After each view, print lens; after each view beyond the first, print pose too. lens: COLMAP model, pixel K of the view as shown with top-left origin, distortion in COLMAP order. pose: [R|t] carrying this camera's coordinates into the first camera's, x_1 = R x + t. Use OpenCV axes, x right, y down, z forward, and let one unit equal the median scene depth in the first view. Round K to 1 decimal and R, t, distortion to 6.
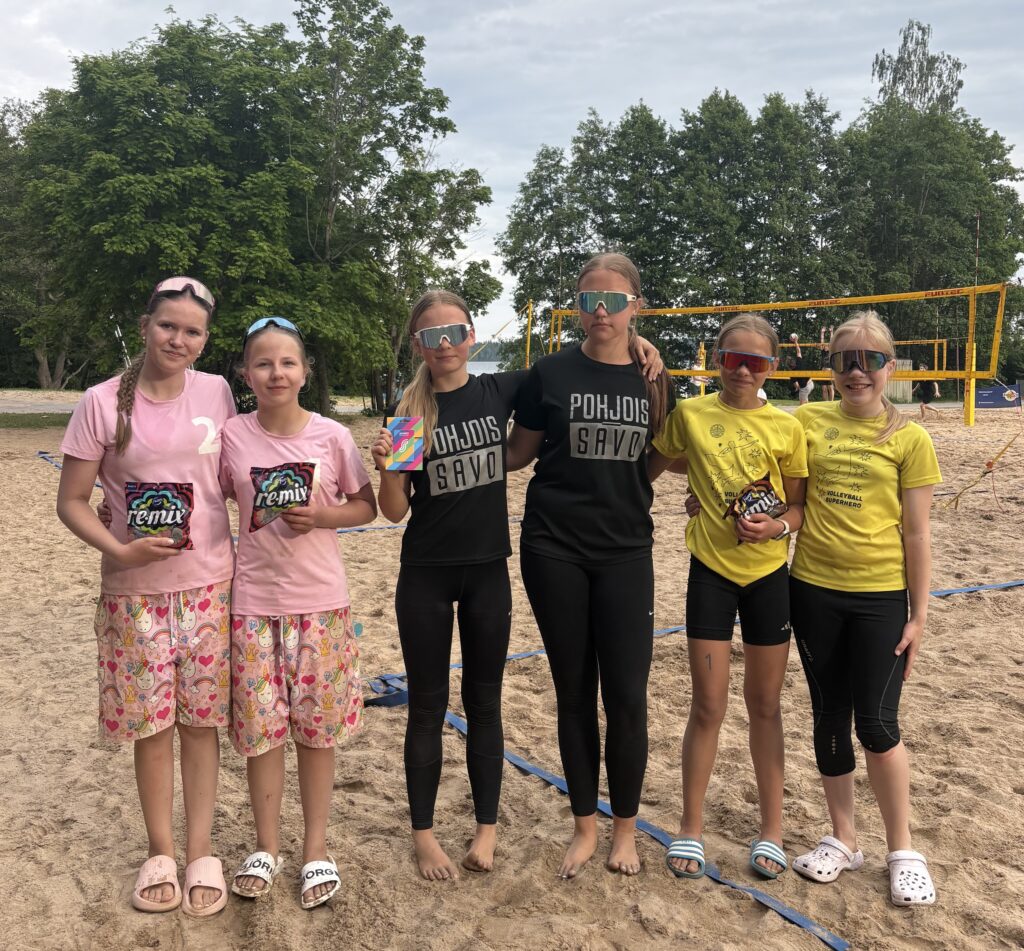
lens RADIAL K [[1167.9, 0, 511.5], [0, 1167.9, 393.8], [0, 0, 1]] dist [0.124608, -0.508345]
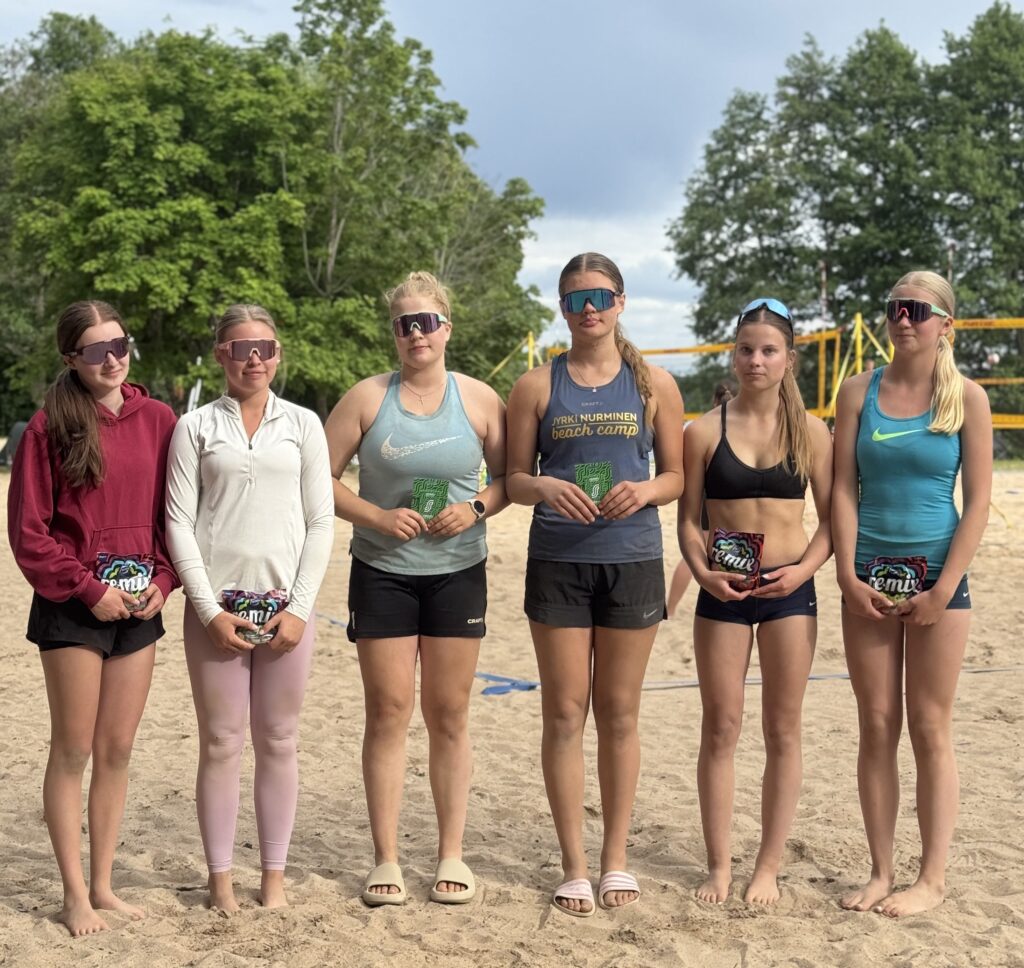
lens RADIAL K [[2003.6, 0, 465.0], [0, 2003.6, 485.1], [0, 0, 1]] dist [0.243317, -0.421440]
pose [[0.983672, 0.014397, -0.179391, 0.089685], [-0.012080, 0.999829, 0.014002, 0.005128], [0.179562, -0.011606, 0.983678, -0.207206]]
